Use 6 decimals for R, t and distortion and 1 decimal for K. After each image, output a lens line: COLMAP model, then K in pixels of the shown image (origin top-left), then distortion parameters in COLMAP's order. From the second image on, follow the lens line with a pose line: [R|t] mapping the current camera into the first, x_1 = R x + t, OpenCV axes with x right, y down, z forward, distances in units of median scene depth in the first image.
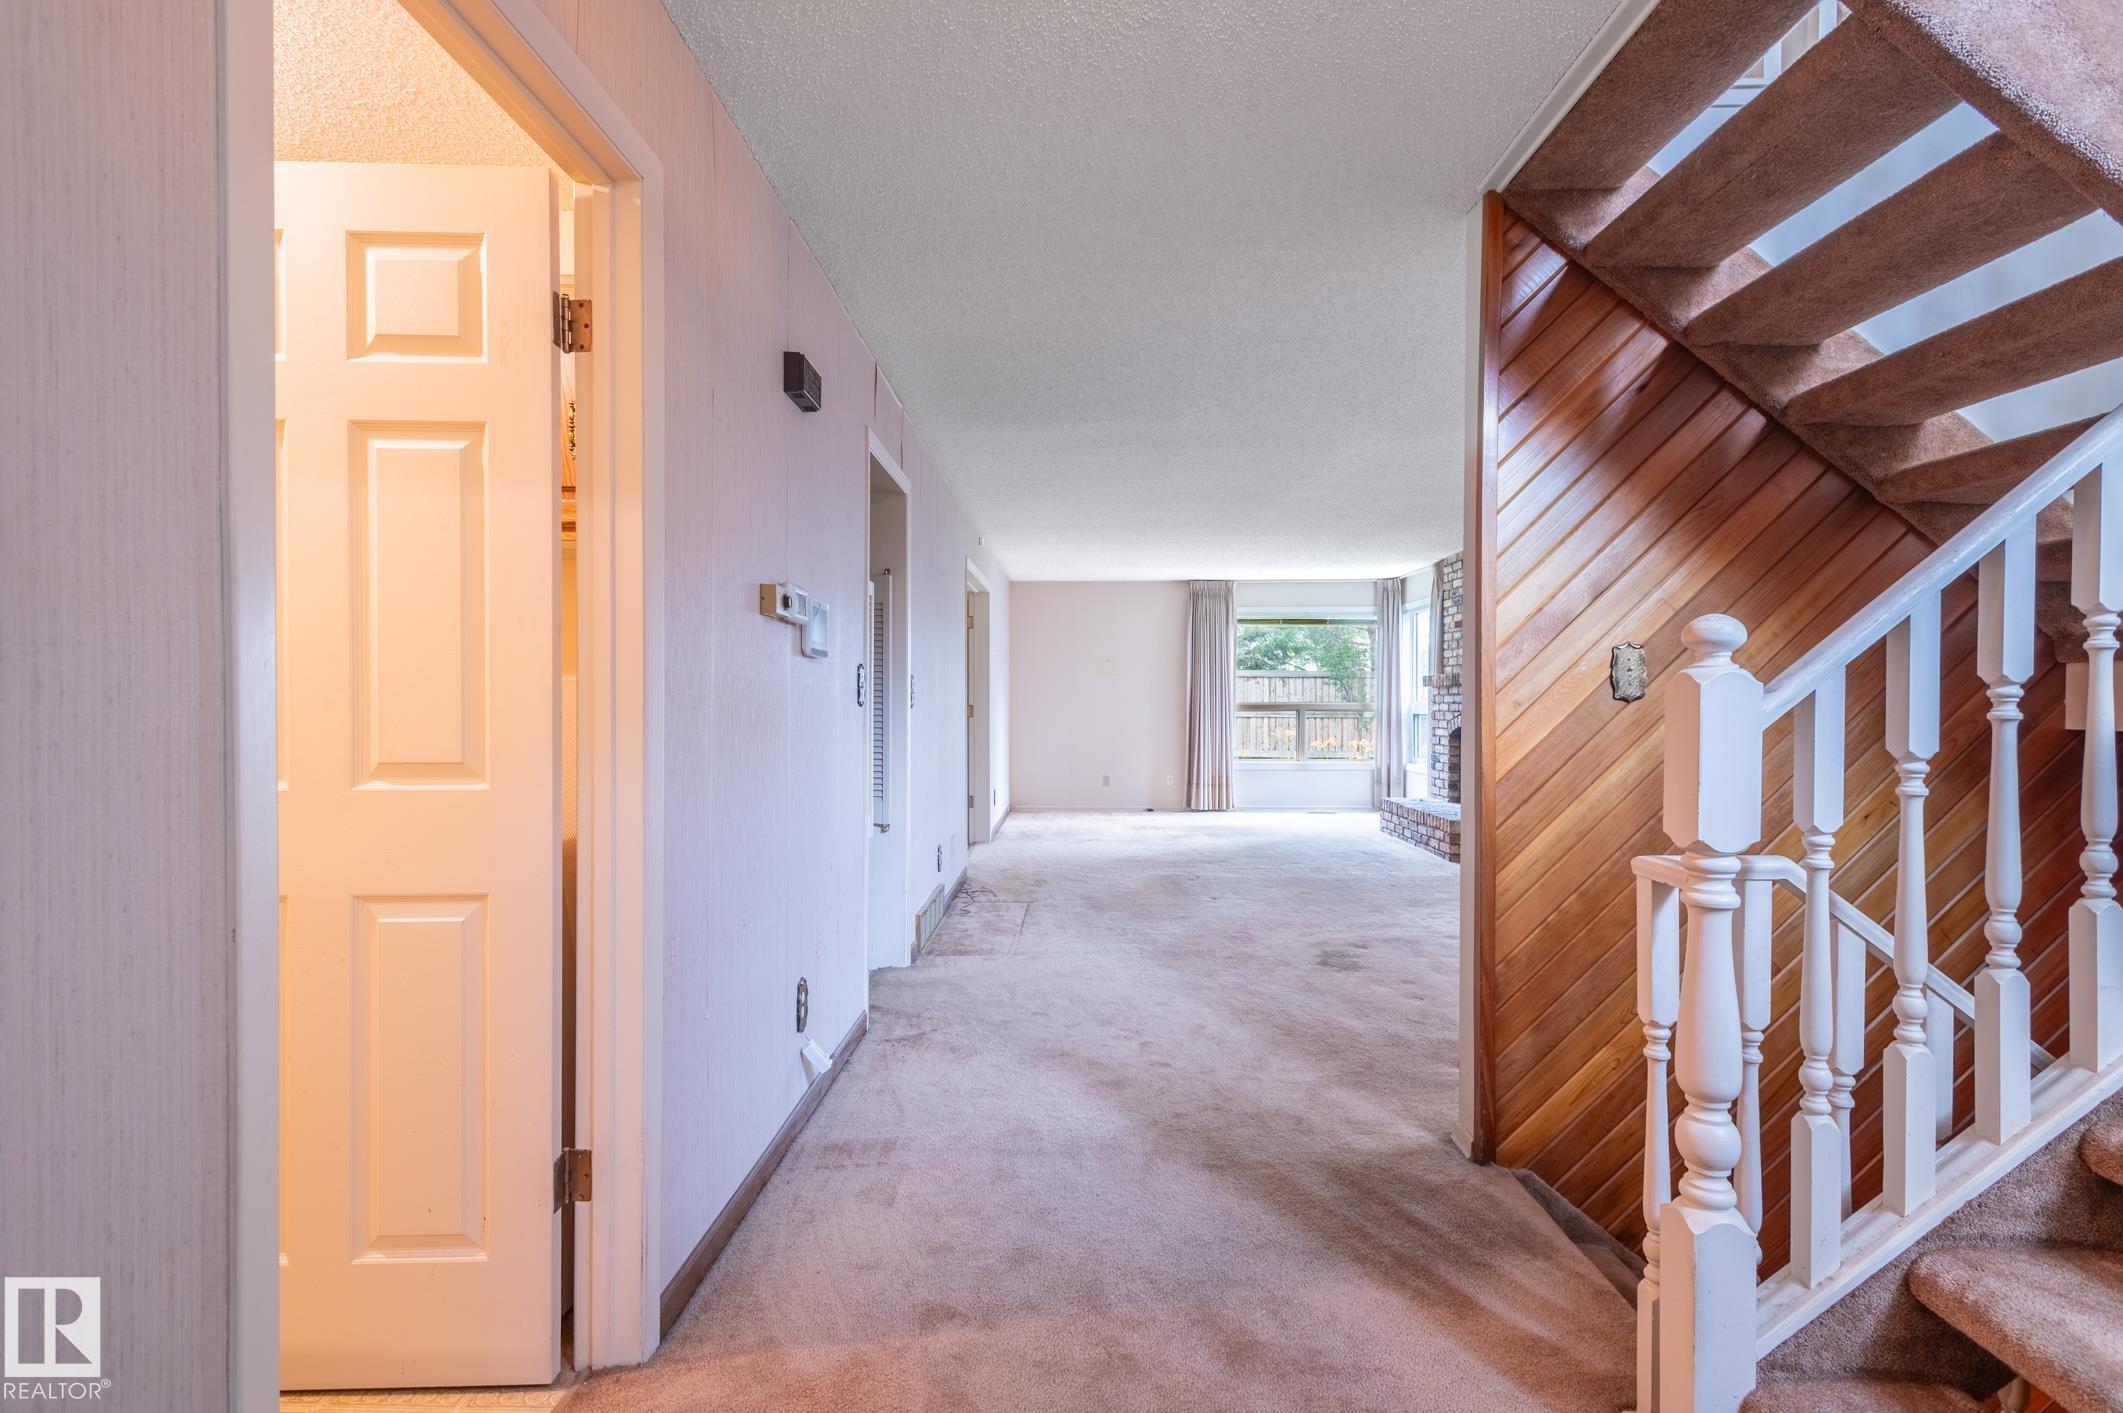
lens RADIAL K [[1008.6, 0, 1071.0], [0, 1008.6, 719.6], [0, 0, 1]] dist [0.016695, -0.005427]
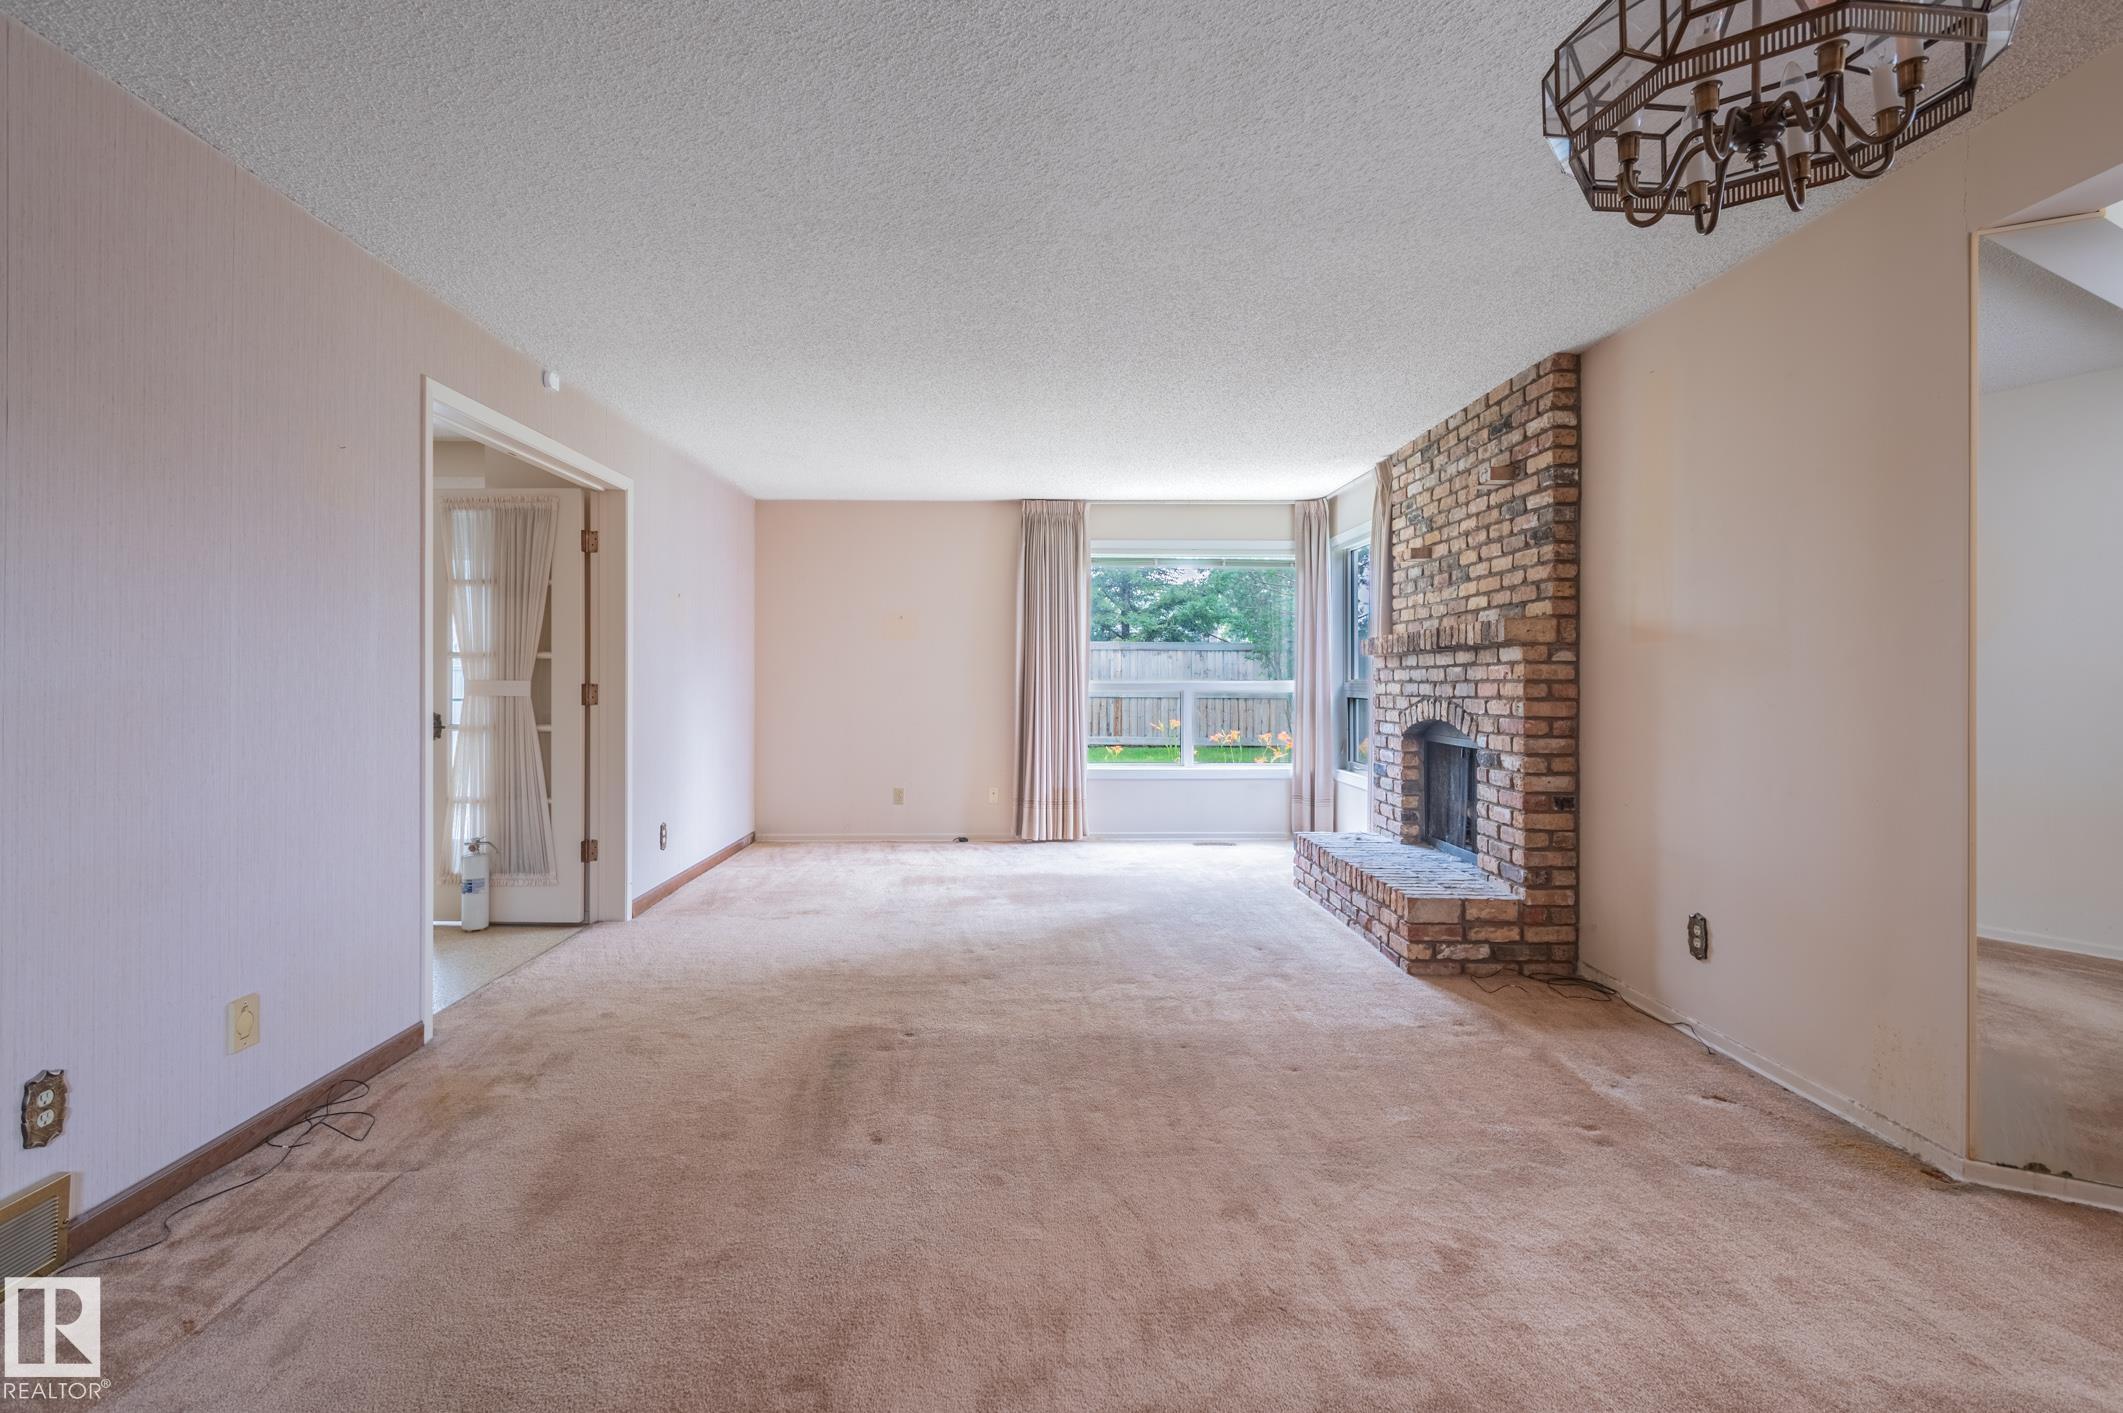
lens RADIAL K [[1008.6, 0, 1056.3], [0, 1008.6, 686.2], [0, 0, 1]] dist [0.016695, -0.005427]
pose [[0.999235, 0.000467, 0.039113, 0.117981], [-0.000062, 0.999946, -0.010349, -0.006210], [-0.039116, 0.010339, 0.999181, 0.332709]]
